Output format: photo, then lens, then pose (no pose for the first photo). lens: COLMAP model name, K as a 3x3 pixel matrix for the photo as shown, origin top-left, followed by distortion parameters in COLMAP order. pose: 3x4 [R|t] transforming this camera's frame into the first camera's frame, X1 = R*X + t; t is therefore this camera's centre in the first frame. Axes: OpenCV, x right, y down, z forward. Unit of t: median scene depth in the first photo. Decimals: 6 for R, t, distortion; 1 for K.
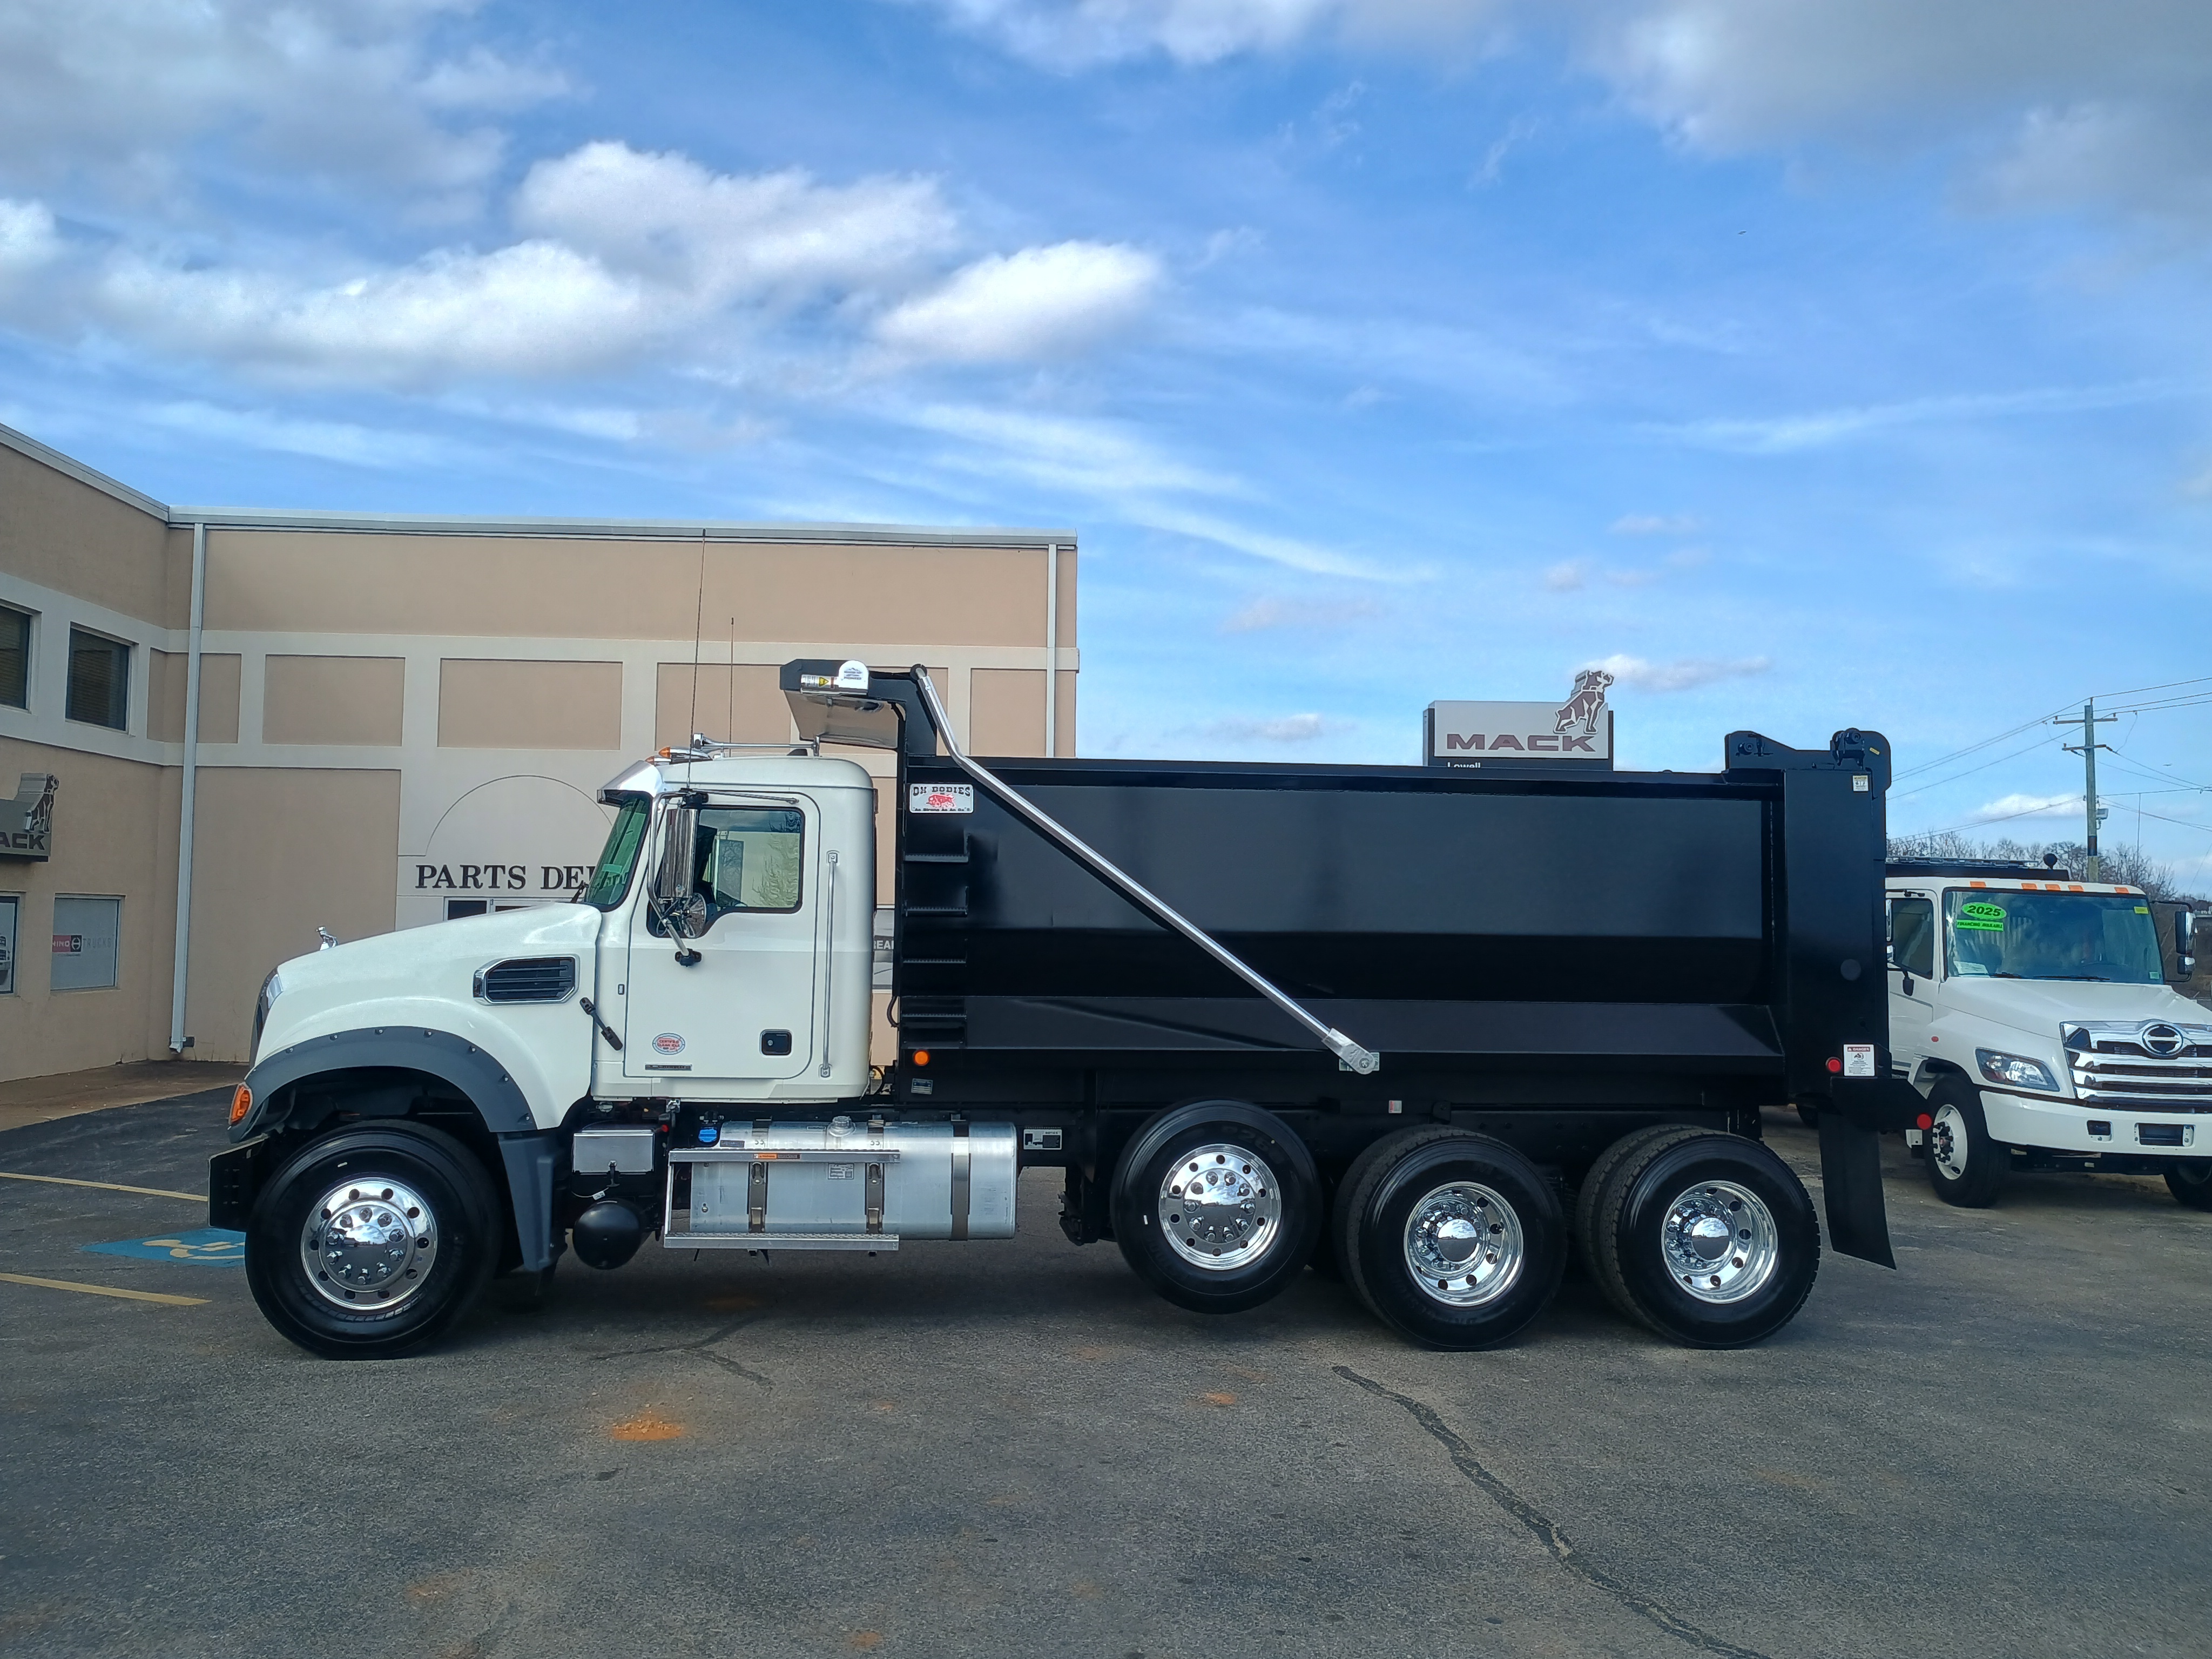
lens RADIAL K [[1920.6, 0, 1090.1], [0, 1920.6, 815.5], [0, 0, 1]] dist [0.051650, -0.002508]
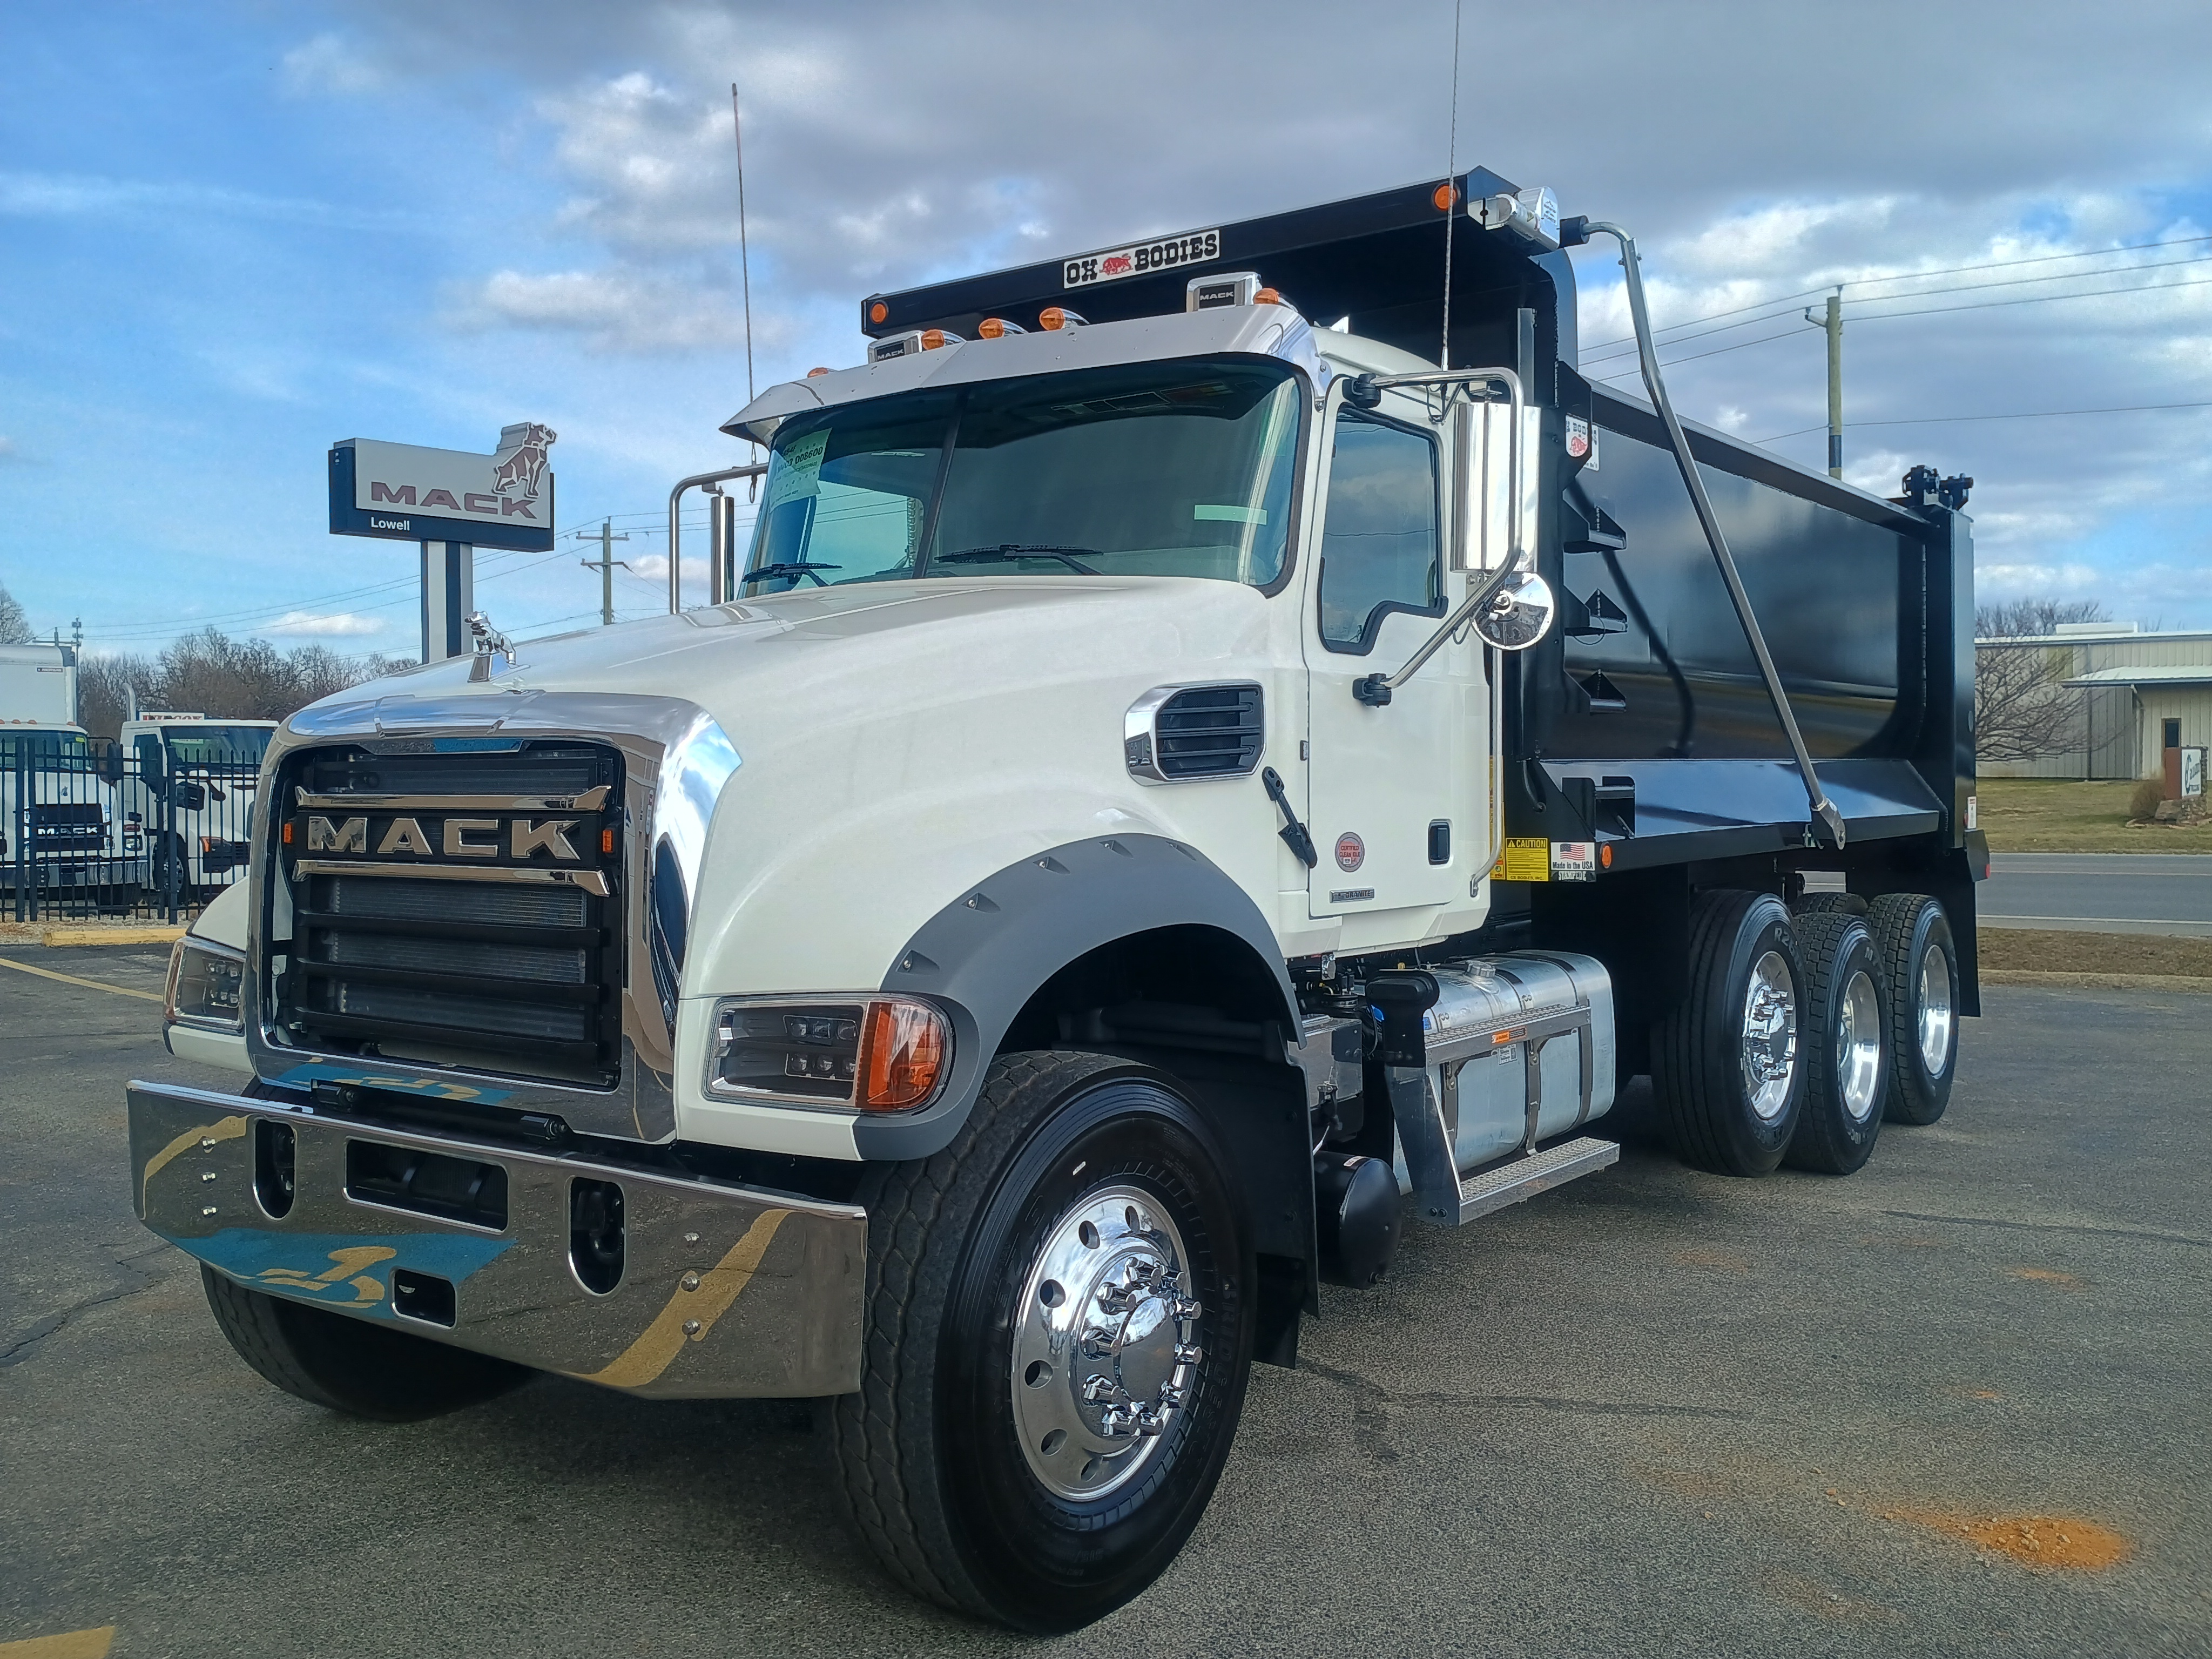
lens RADIAL K [[1920.6, 0, 1090.1], [0, 1920.6, 815.5], [0, 0, 1]] dist [0.051650, -0.002508]
pose [[0.677742, -0.035463, 0.734444, -0.210941], [-0.034267, 0.996228, 0.079725, 0.021945], [-0.734501, -0.079200, 0.673970, 0.222894]]
